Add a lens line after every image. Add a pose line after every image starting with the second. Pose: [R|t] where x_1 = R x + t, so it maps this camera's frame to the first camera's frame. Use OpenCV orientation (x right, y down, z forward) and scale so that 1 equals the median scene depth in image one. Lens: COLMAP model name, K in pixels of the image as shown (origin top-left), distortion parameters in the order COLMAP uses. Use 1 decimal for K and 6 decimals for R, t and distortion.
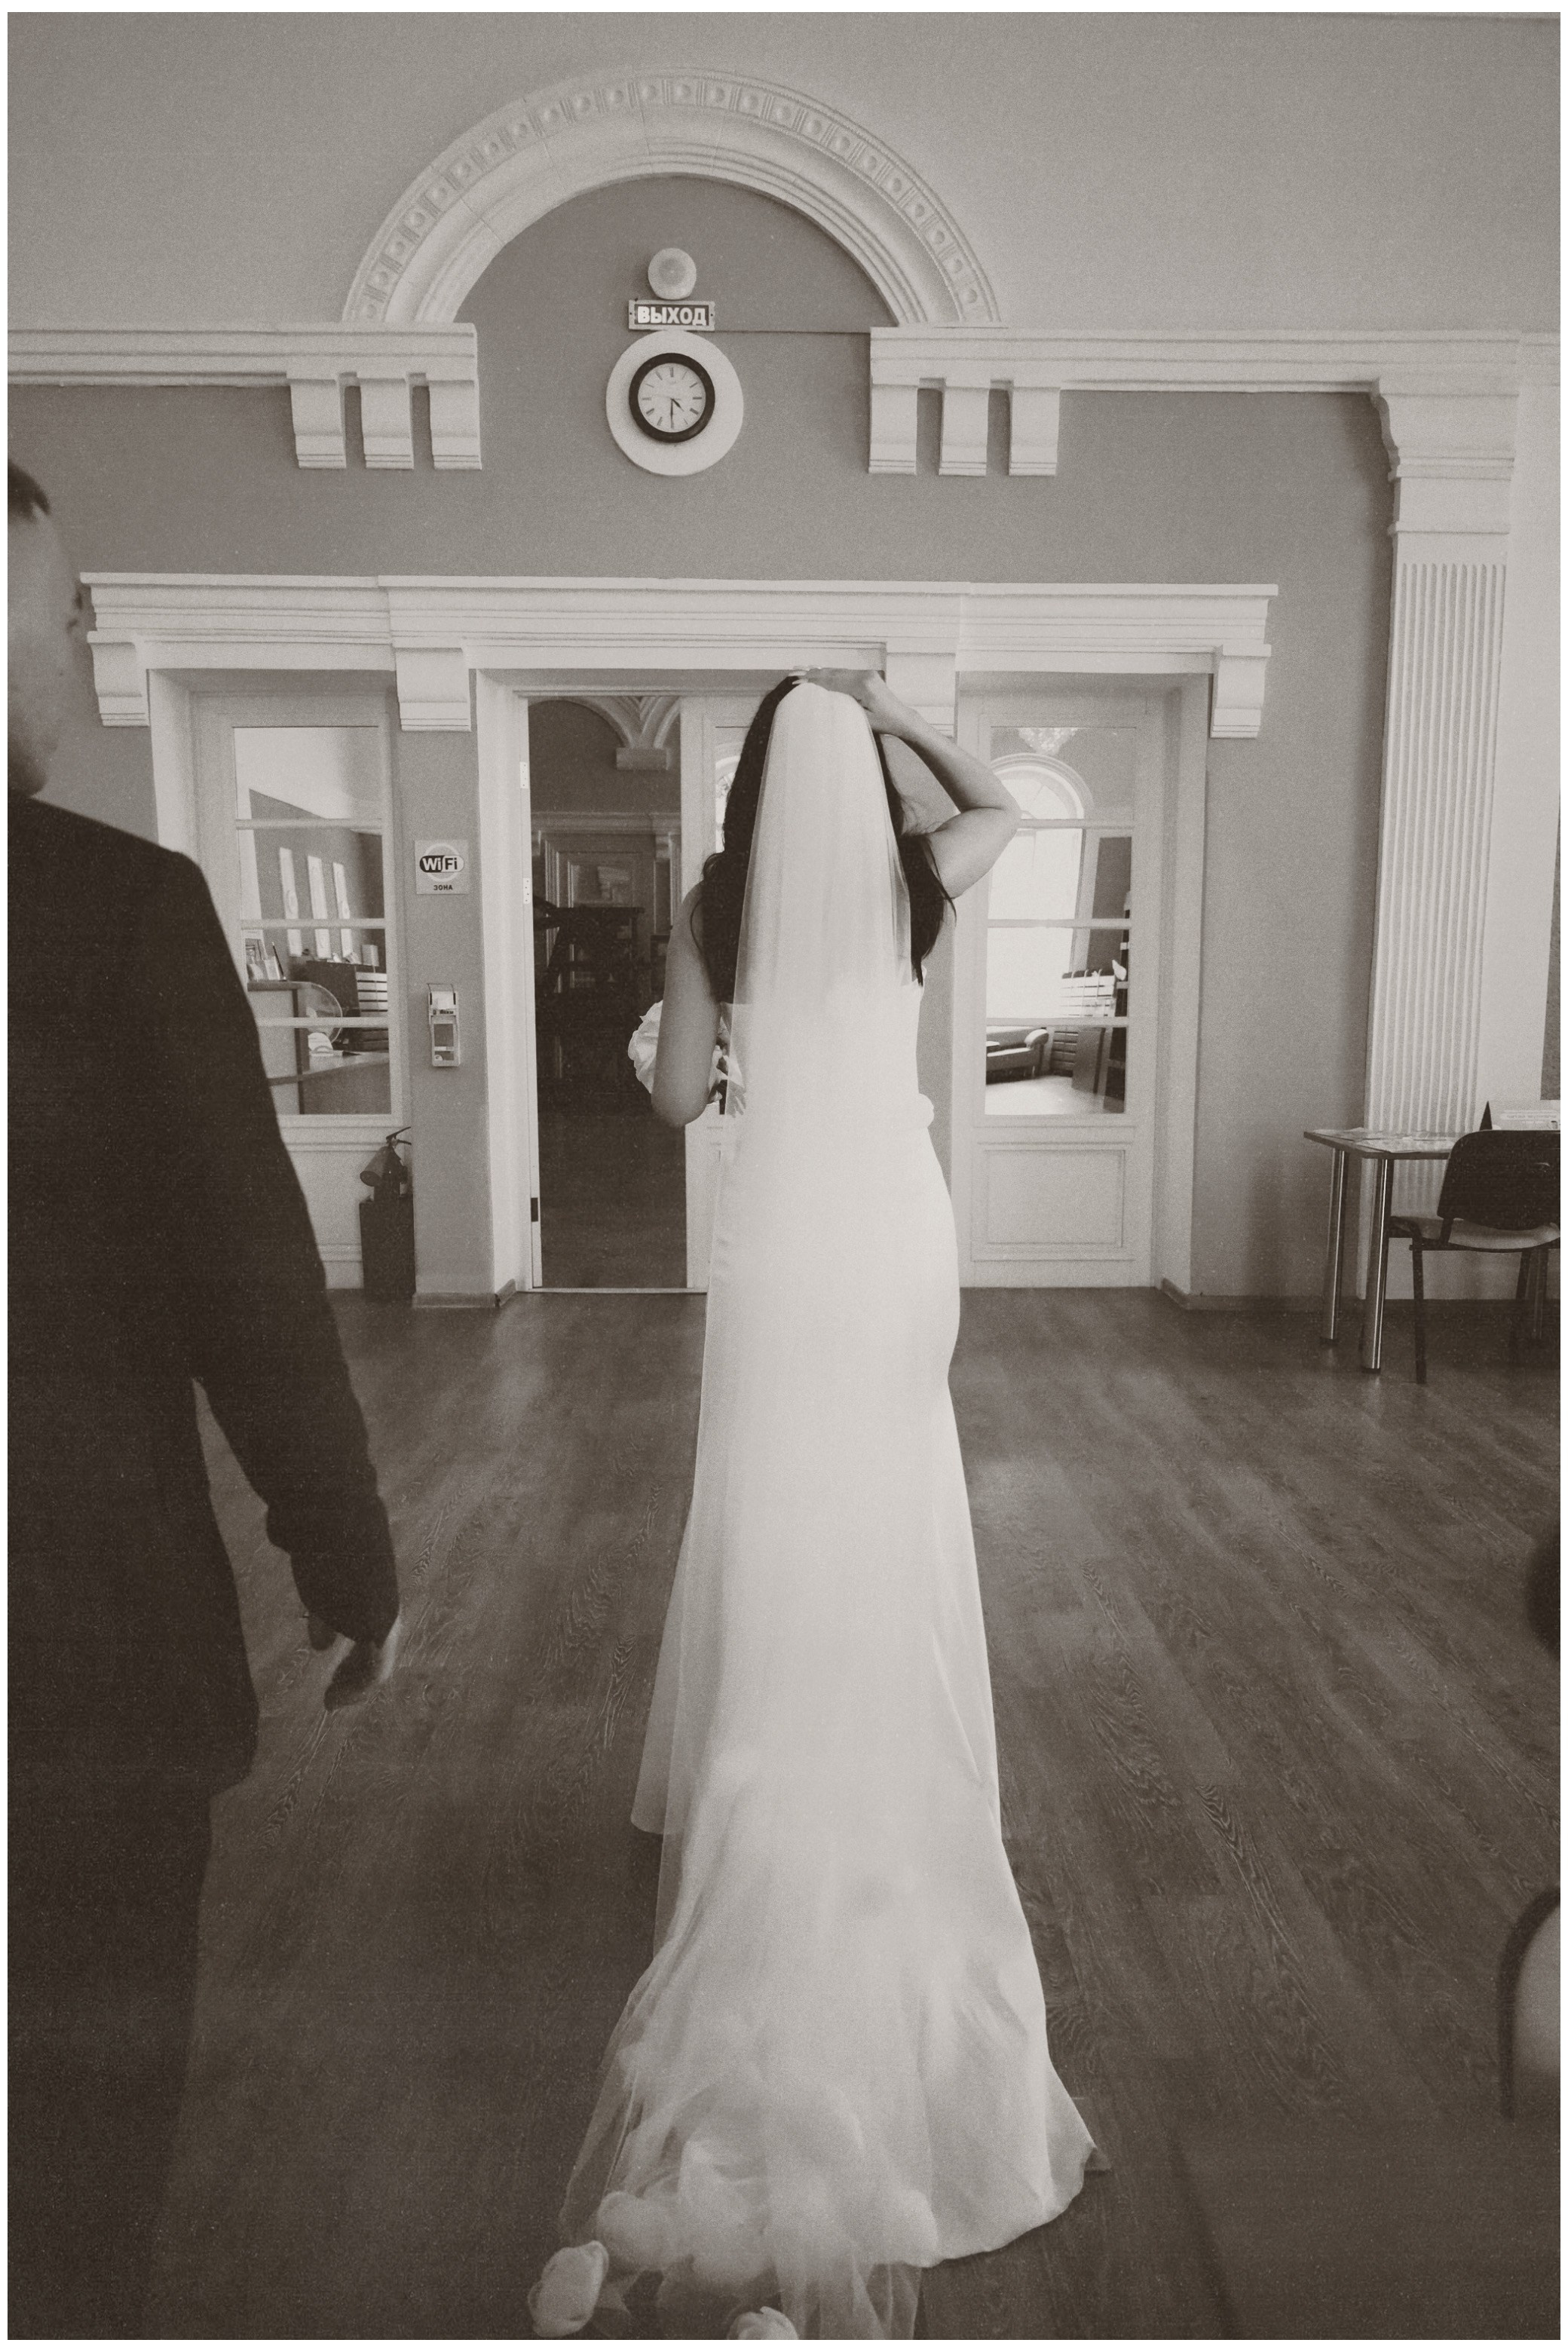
lens RADIAL K [[1620.5, 0, 784.0], [0, 1620.5, 1176.0], [0, 0, 1]] dist [-0.021913, 0.000892]
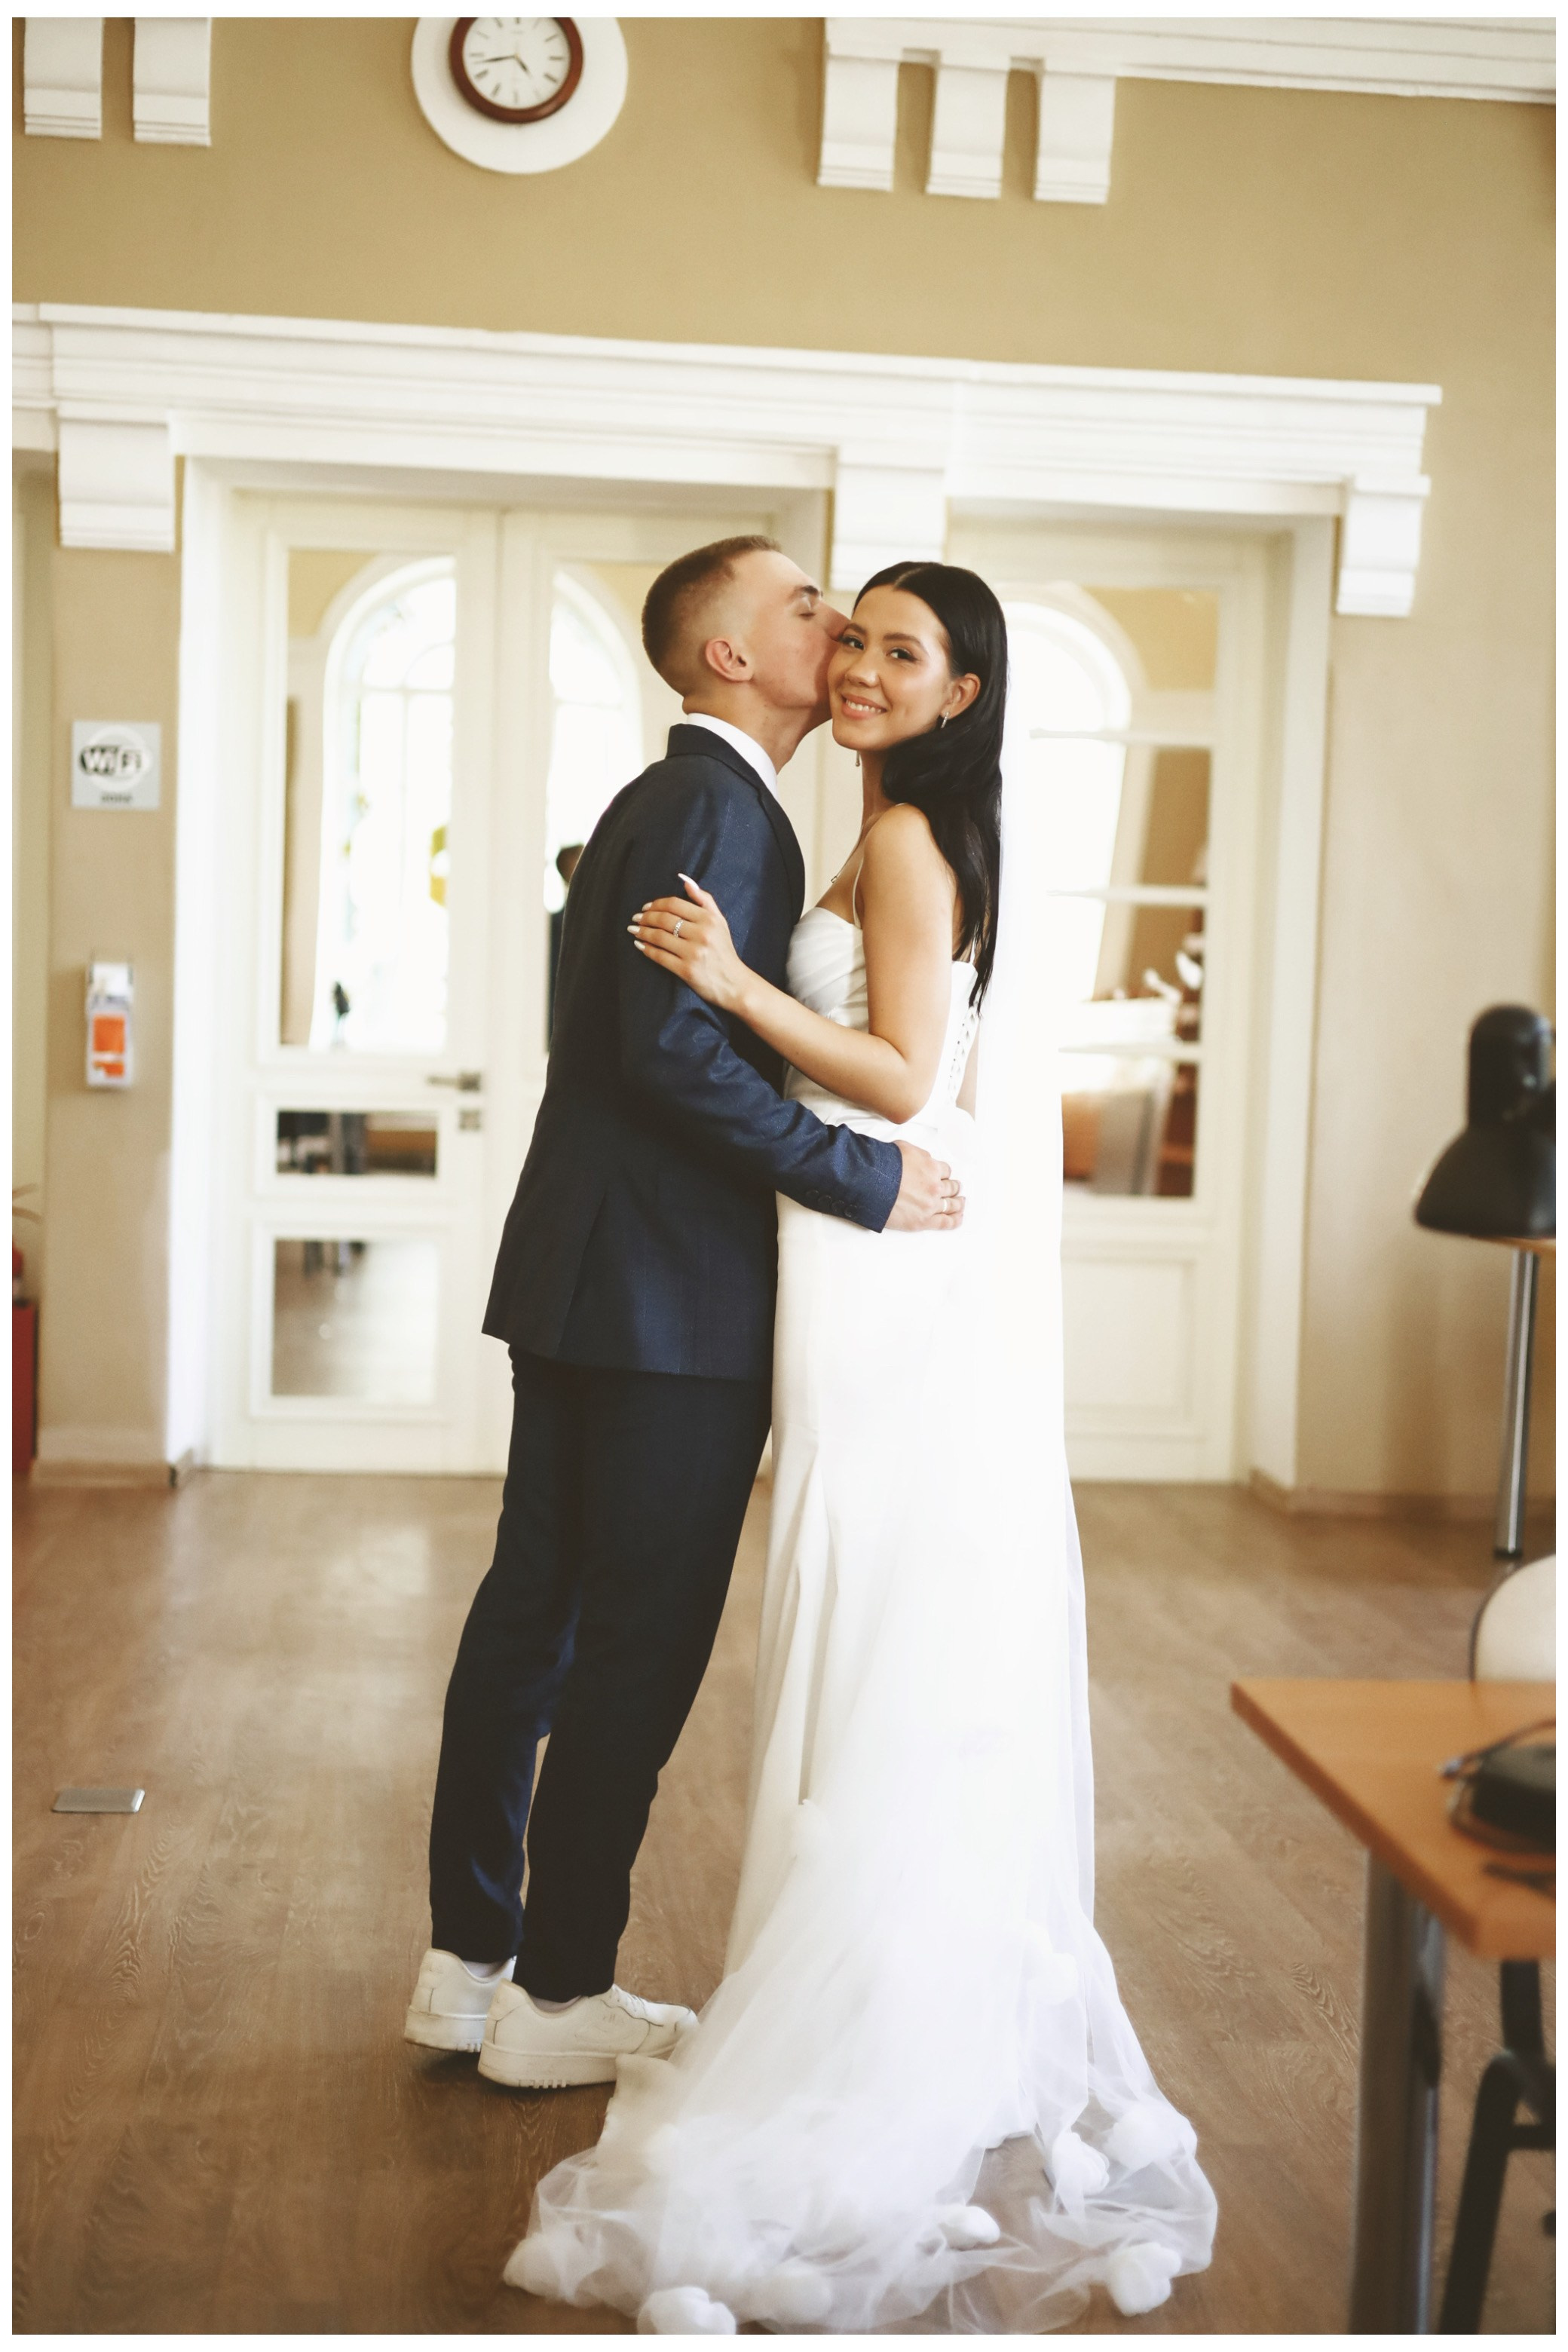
lens RADIAL K [[3410.7, 0, 794.4], [0, 3410.7, 1162.1], [0, 0, 1]] dist [0.022773, -0.198703]
pose [[0.995344, 0.029646, 0.091710, -0.070455], [-0.022596, 0.996776, -0.076984, 0.056819], [-0.093696, 0.074554, 0.992806, -0.321240]]
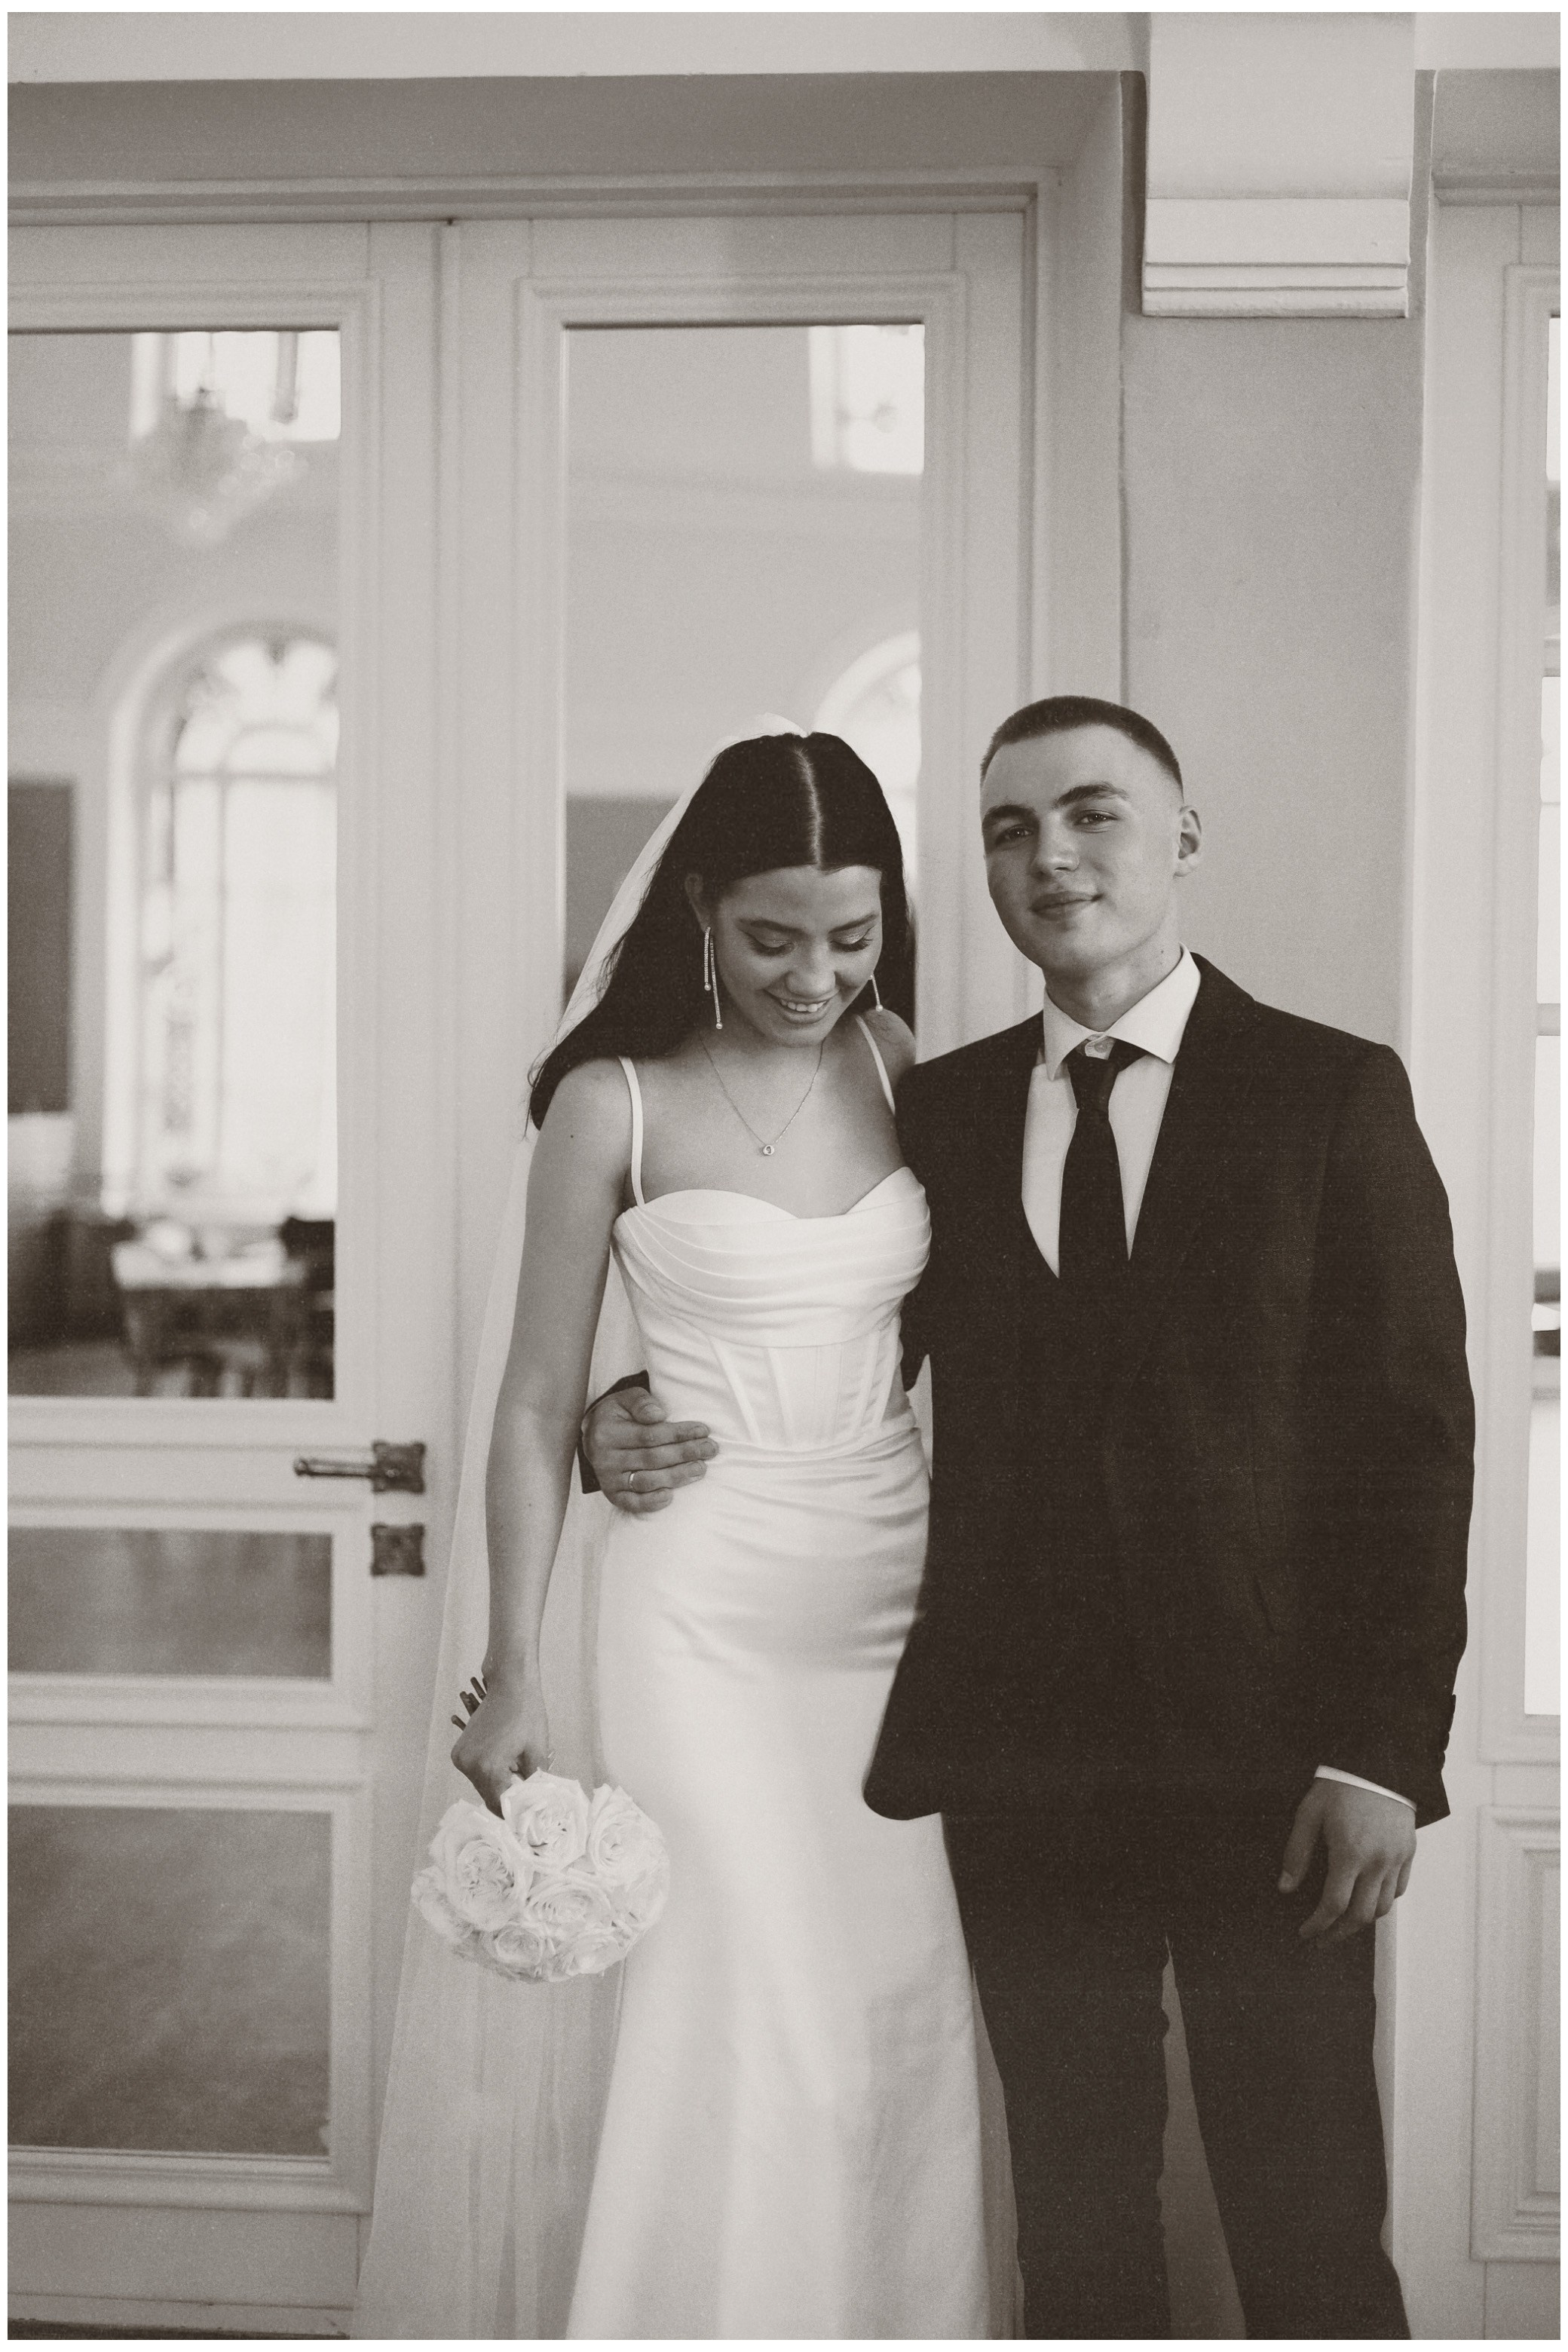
lens RADIAL K [[3251.6, 0, 784.0], [0, 3251.6, 1176.0], [0, 0, 1]] dist [0.002094, -0.040714]
pose [[0.995036, 0.014286, -0.098481, 0.059447], [-0.025061, 0.993719, -0.109062, -0.073380], [0.096304, 0.110989, 0.989145, 0.493660]]
